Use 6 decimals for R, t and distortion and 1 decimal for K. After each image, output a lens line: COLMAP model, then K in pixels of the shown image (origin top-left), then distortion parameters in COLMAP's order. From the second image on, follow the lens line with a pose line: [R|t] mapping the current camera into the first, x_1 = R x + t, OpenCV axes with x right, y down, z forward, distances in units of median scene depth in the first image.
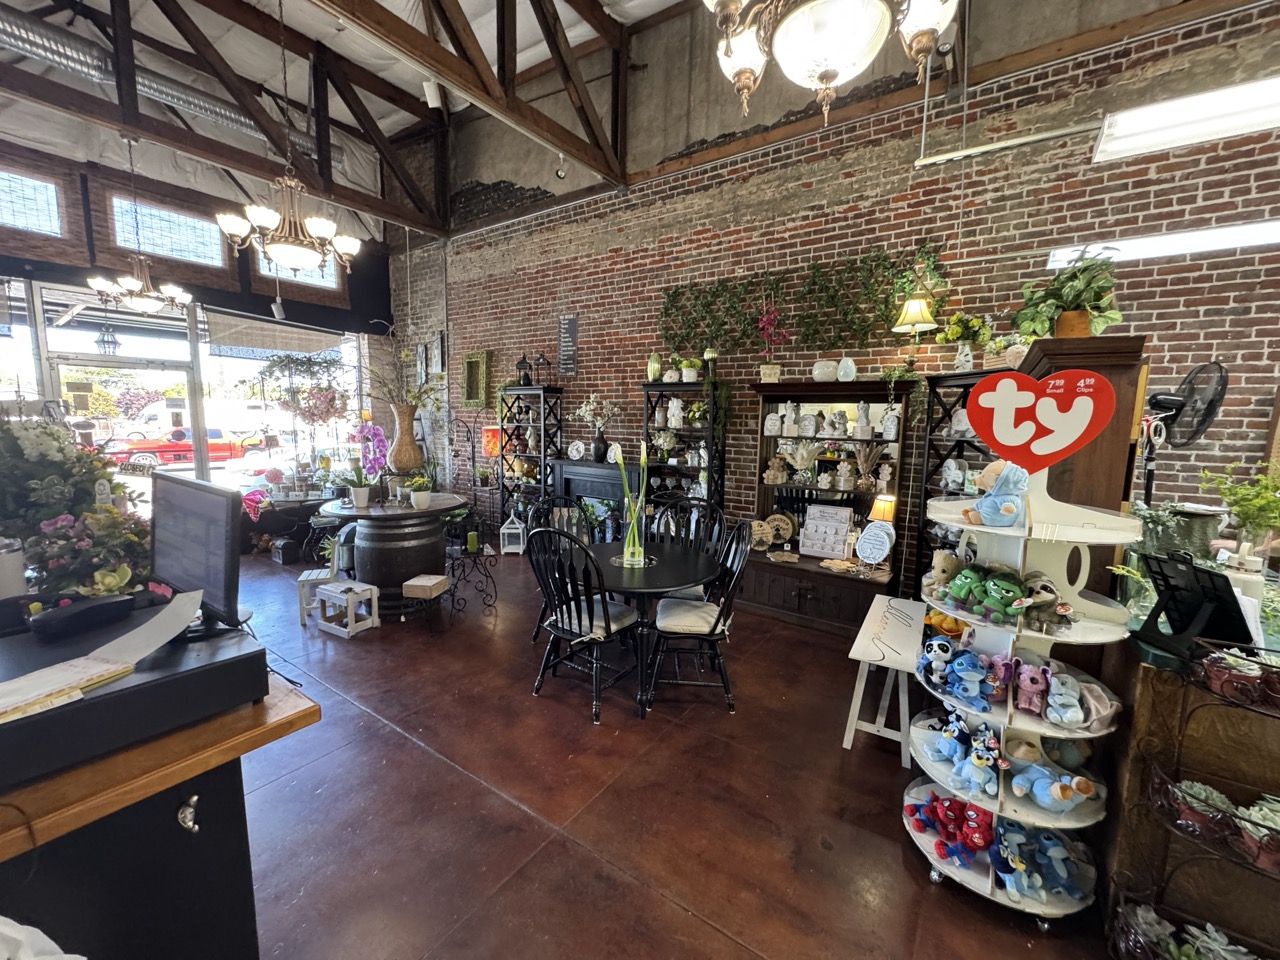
lens RADIAL K [[511.1, 0, 642.2], [0, 511.1, 477.6], [0, 0, 1]] dist [-0.001874, 0.000147]
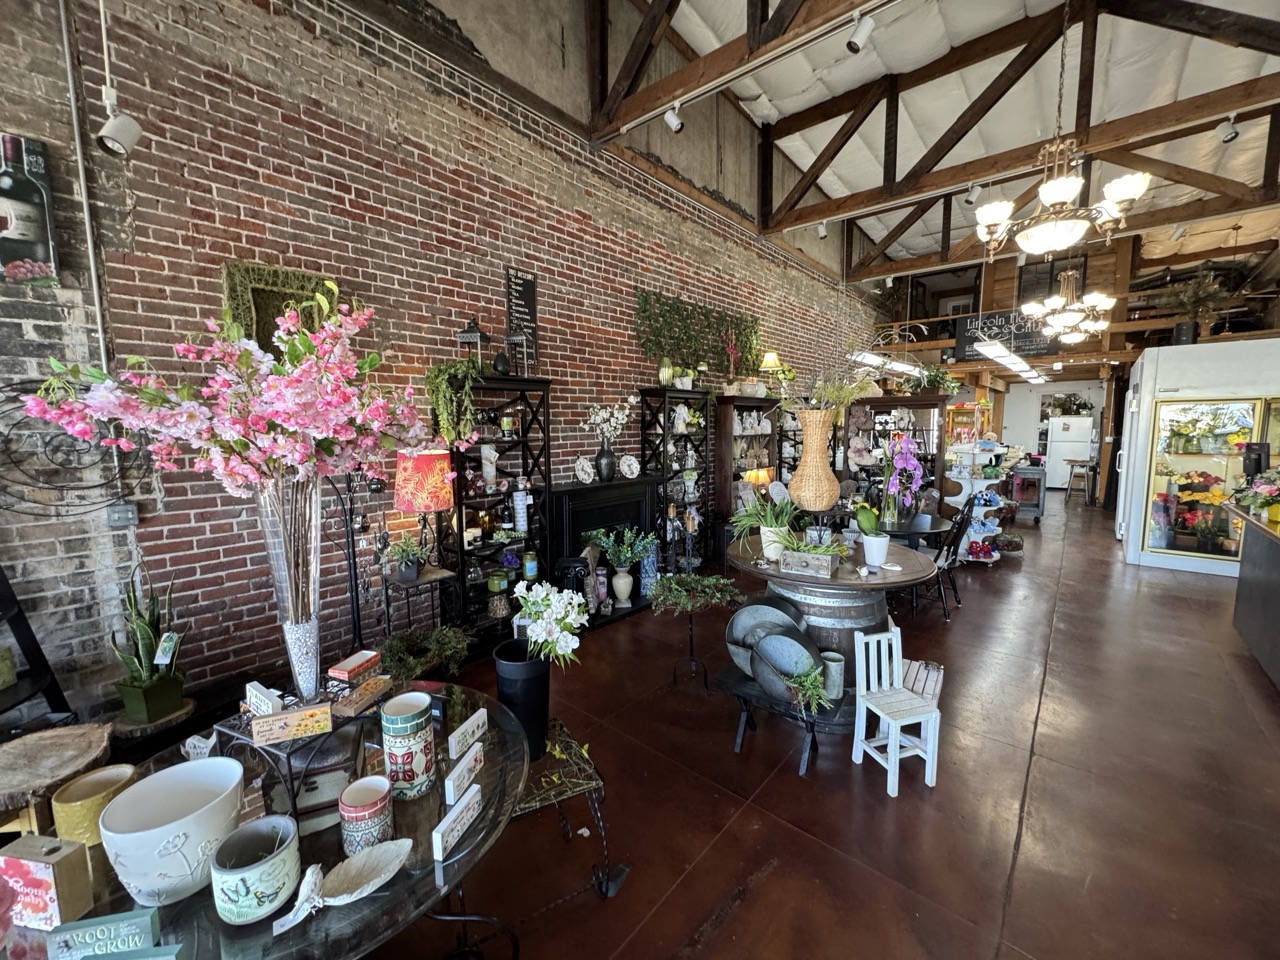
lens RADIAL K [[511.1, 0, 641.1], [0, 511.1, 480.6], [0, 0, 1]] dist [-0.001874, 0.000147]
pose [[0.115221, -0.128457, 0.984999, -0.866024], [0.124681, 0.985631, 0.113954, -0.115190], [-0.985484, 0.109681, 0.129581, 0.842108]]
